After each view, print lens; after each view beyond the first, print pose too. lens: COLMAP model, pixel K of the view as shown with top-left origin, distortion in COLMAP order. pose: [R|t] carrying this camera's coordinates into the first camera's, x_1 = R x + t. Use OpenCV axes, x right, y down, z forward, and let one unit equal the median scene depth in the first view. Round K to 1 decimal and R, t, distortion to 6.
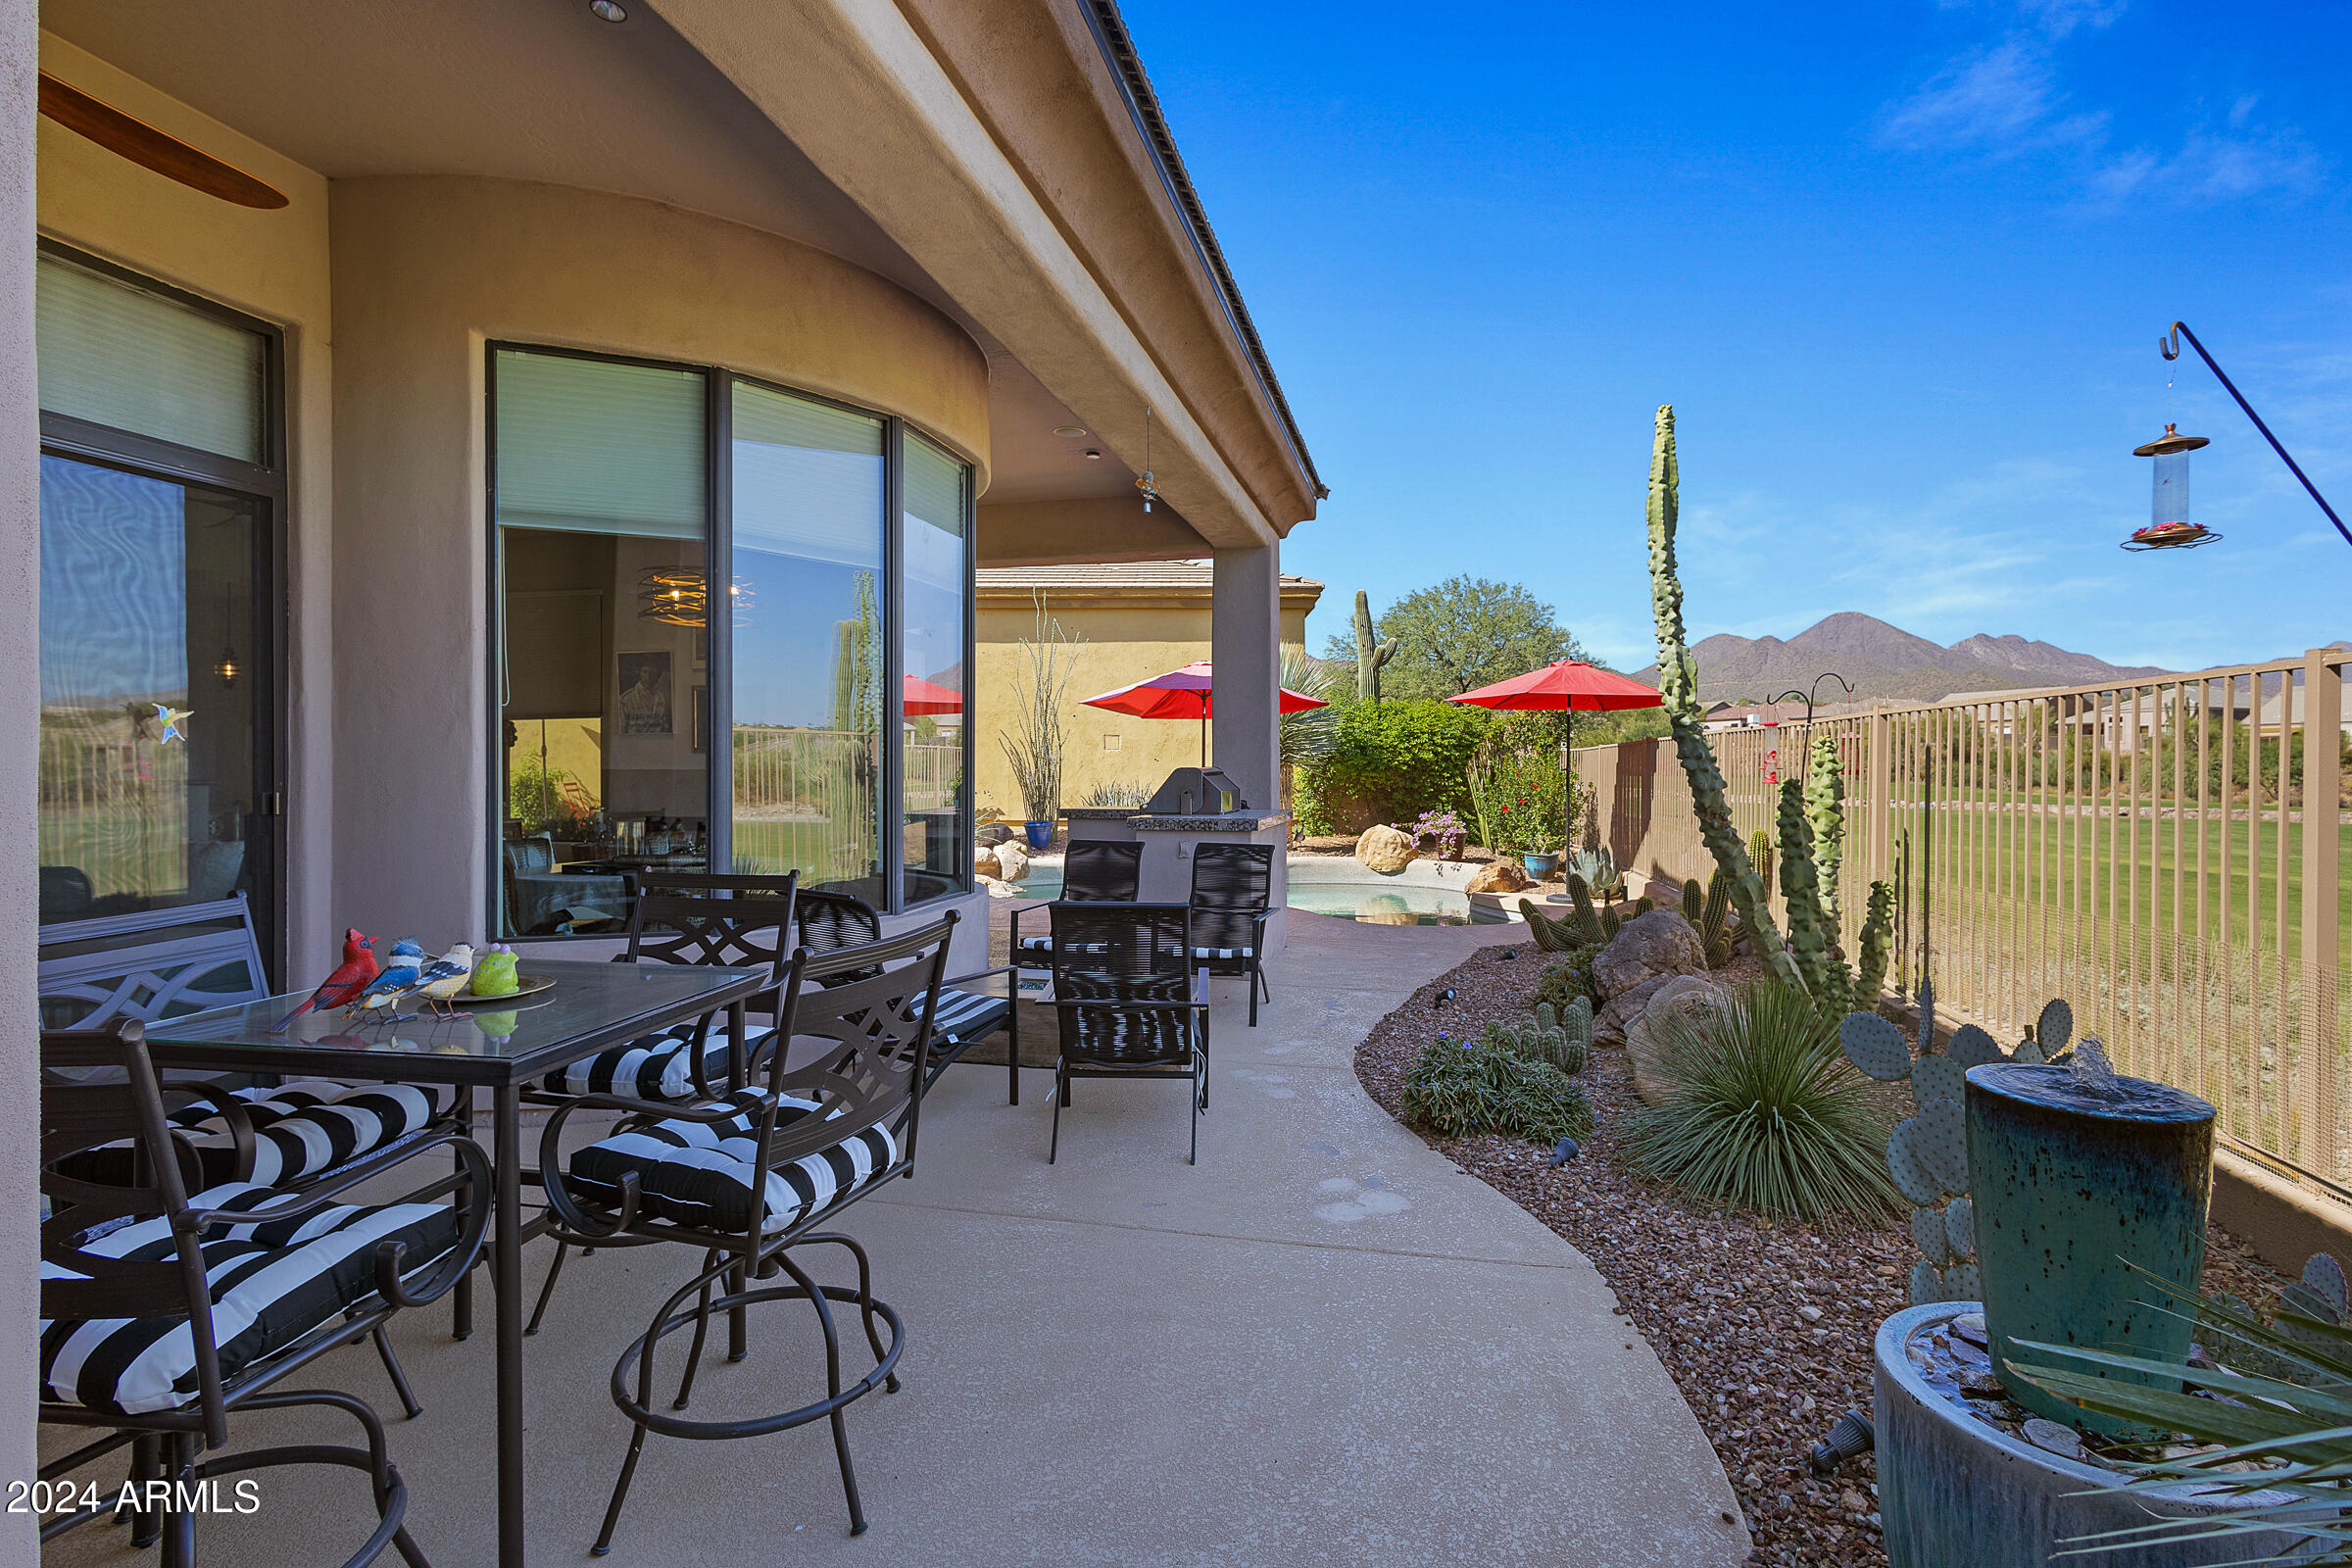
lens RADIAL K [[1135.9, 0, 1188.9], [0, 1135.9, 767.1], [0, 0, 1]] dist [0.012463, -0.000303]
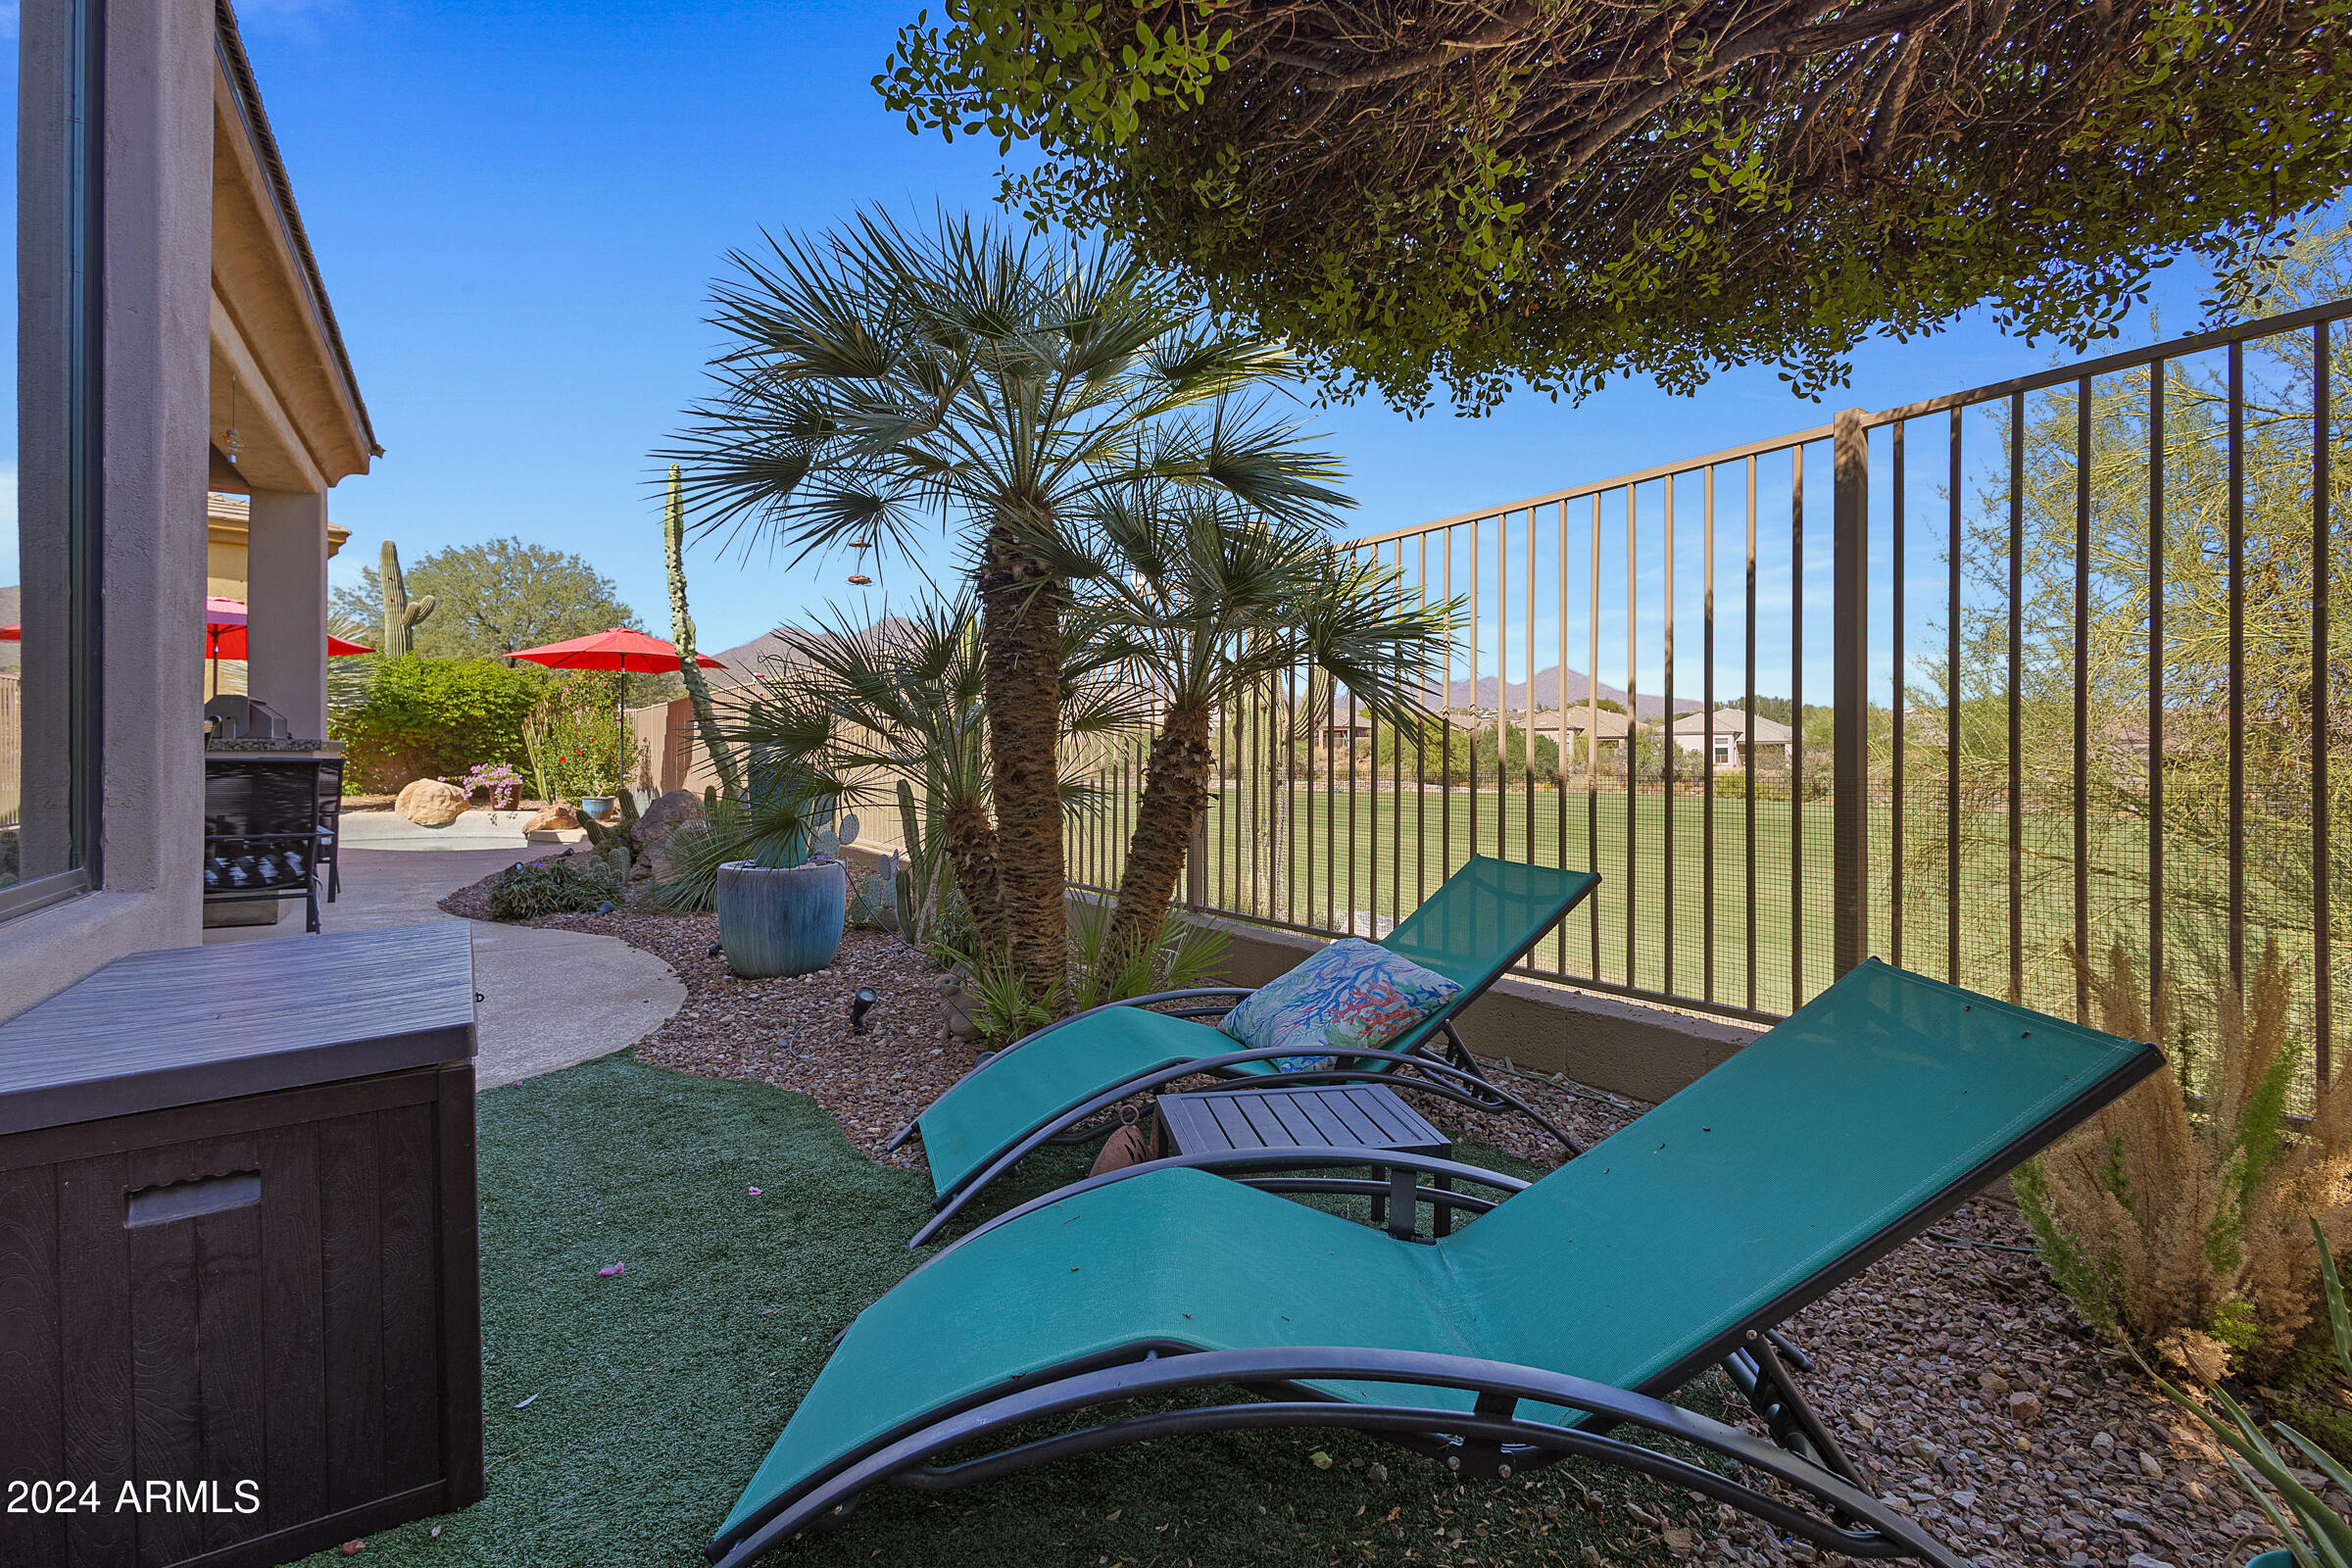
lens RADIAL K [[1135.9, 0, 1188.9], [0, 1135.9, 767.1], [0, 0, 1]] dist [0.012463, -0.000303]
pose [[0.714482, -0.001358, 0.699653, -0.110511], [-0.006483, 0.999942, 0.008561, 0.053868], [-0.699624, -0.010652, 0.714432, -0.384244]]
